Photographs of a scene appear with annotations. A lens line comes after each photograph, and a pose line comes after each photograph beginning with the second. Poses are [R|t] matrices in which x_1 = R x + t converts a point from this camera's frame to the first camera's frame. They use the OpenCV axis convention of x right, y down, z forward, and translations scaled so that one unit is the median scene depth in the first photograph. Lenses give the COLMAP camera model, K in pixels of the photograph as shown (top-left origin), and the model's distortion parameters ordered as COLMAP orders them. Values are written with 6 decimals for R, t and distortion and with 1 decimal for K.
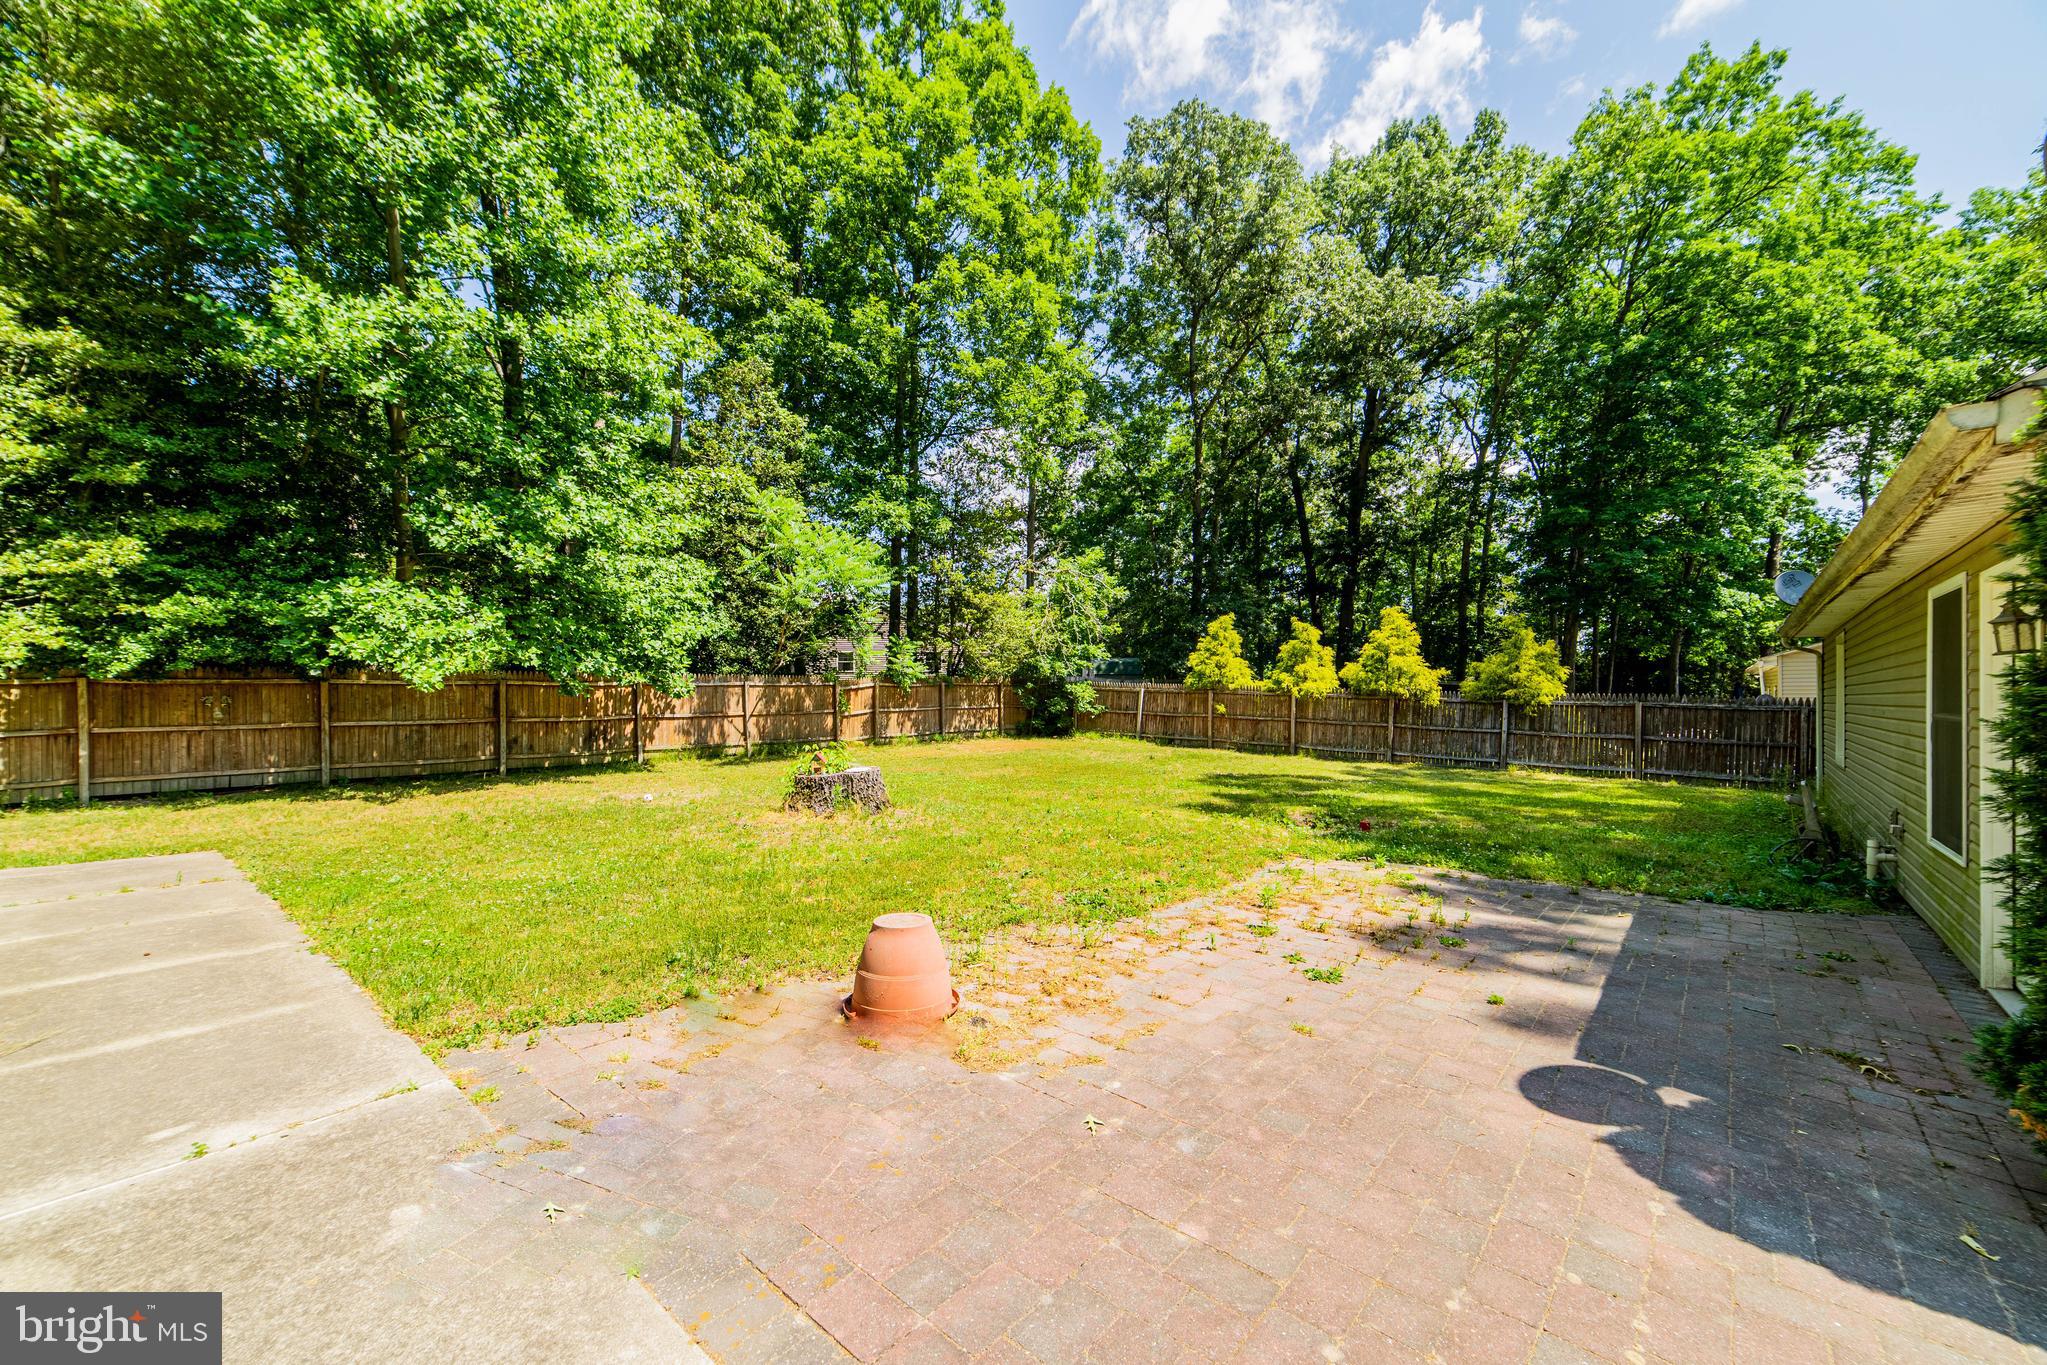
lens RADIAL K [[783.3, 0, 1045.1], [0, 783.3, 691.2], [0, 0, 1]] dist [-0.000947, 0.002843]
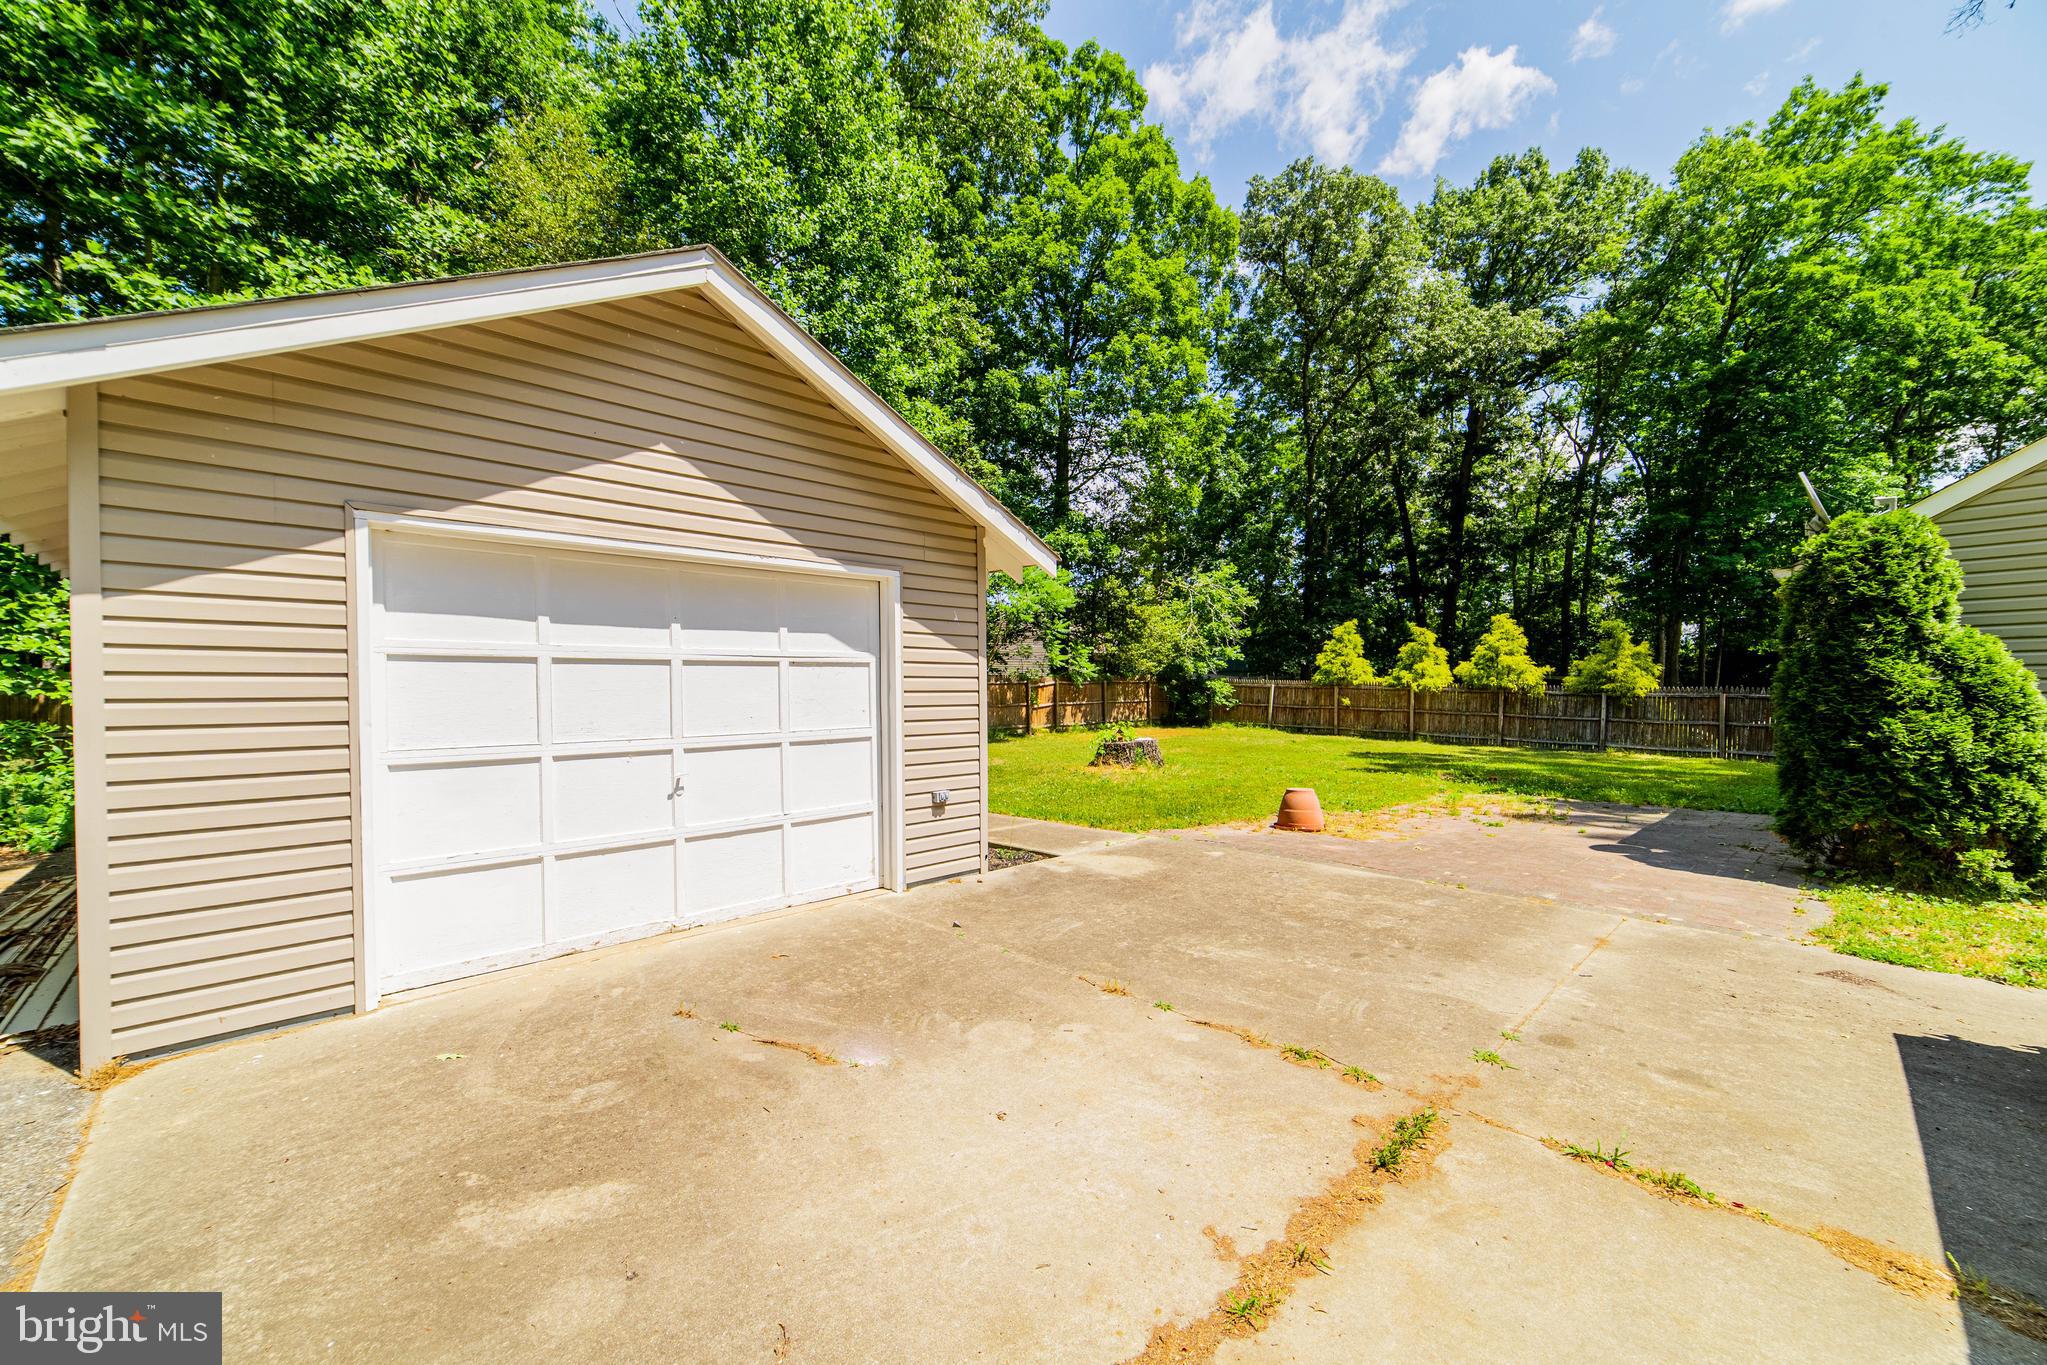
lens RADIAL K [[783.3, 0, 1045.1], [0, 783.3, 691.2], [0, 0, 1]] dist [-0.000947, 0.002843]
pose [[0.995307, -0.003940, -0.096684, -0.095408], [0.004354, 0.999982, 0.004065, 0.000308], [0.096667, -0.004467, 0.995307, -0.178944]]
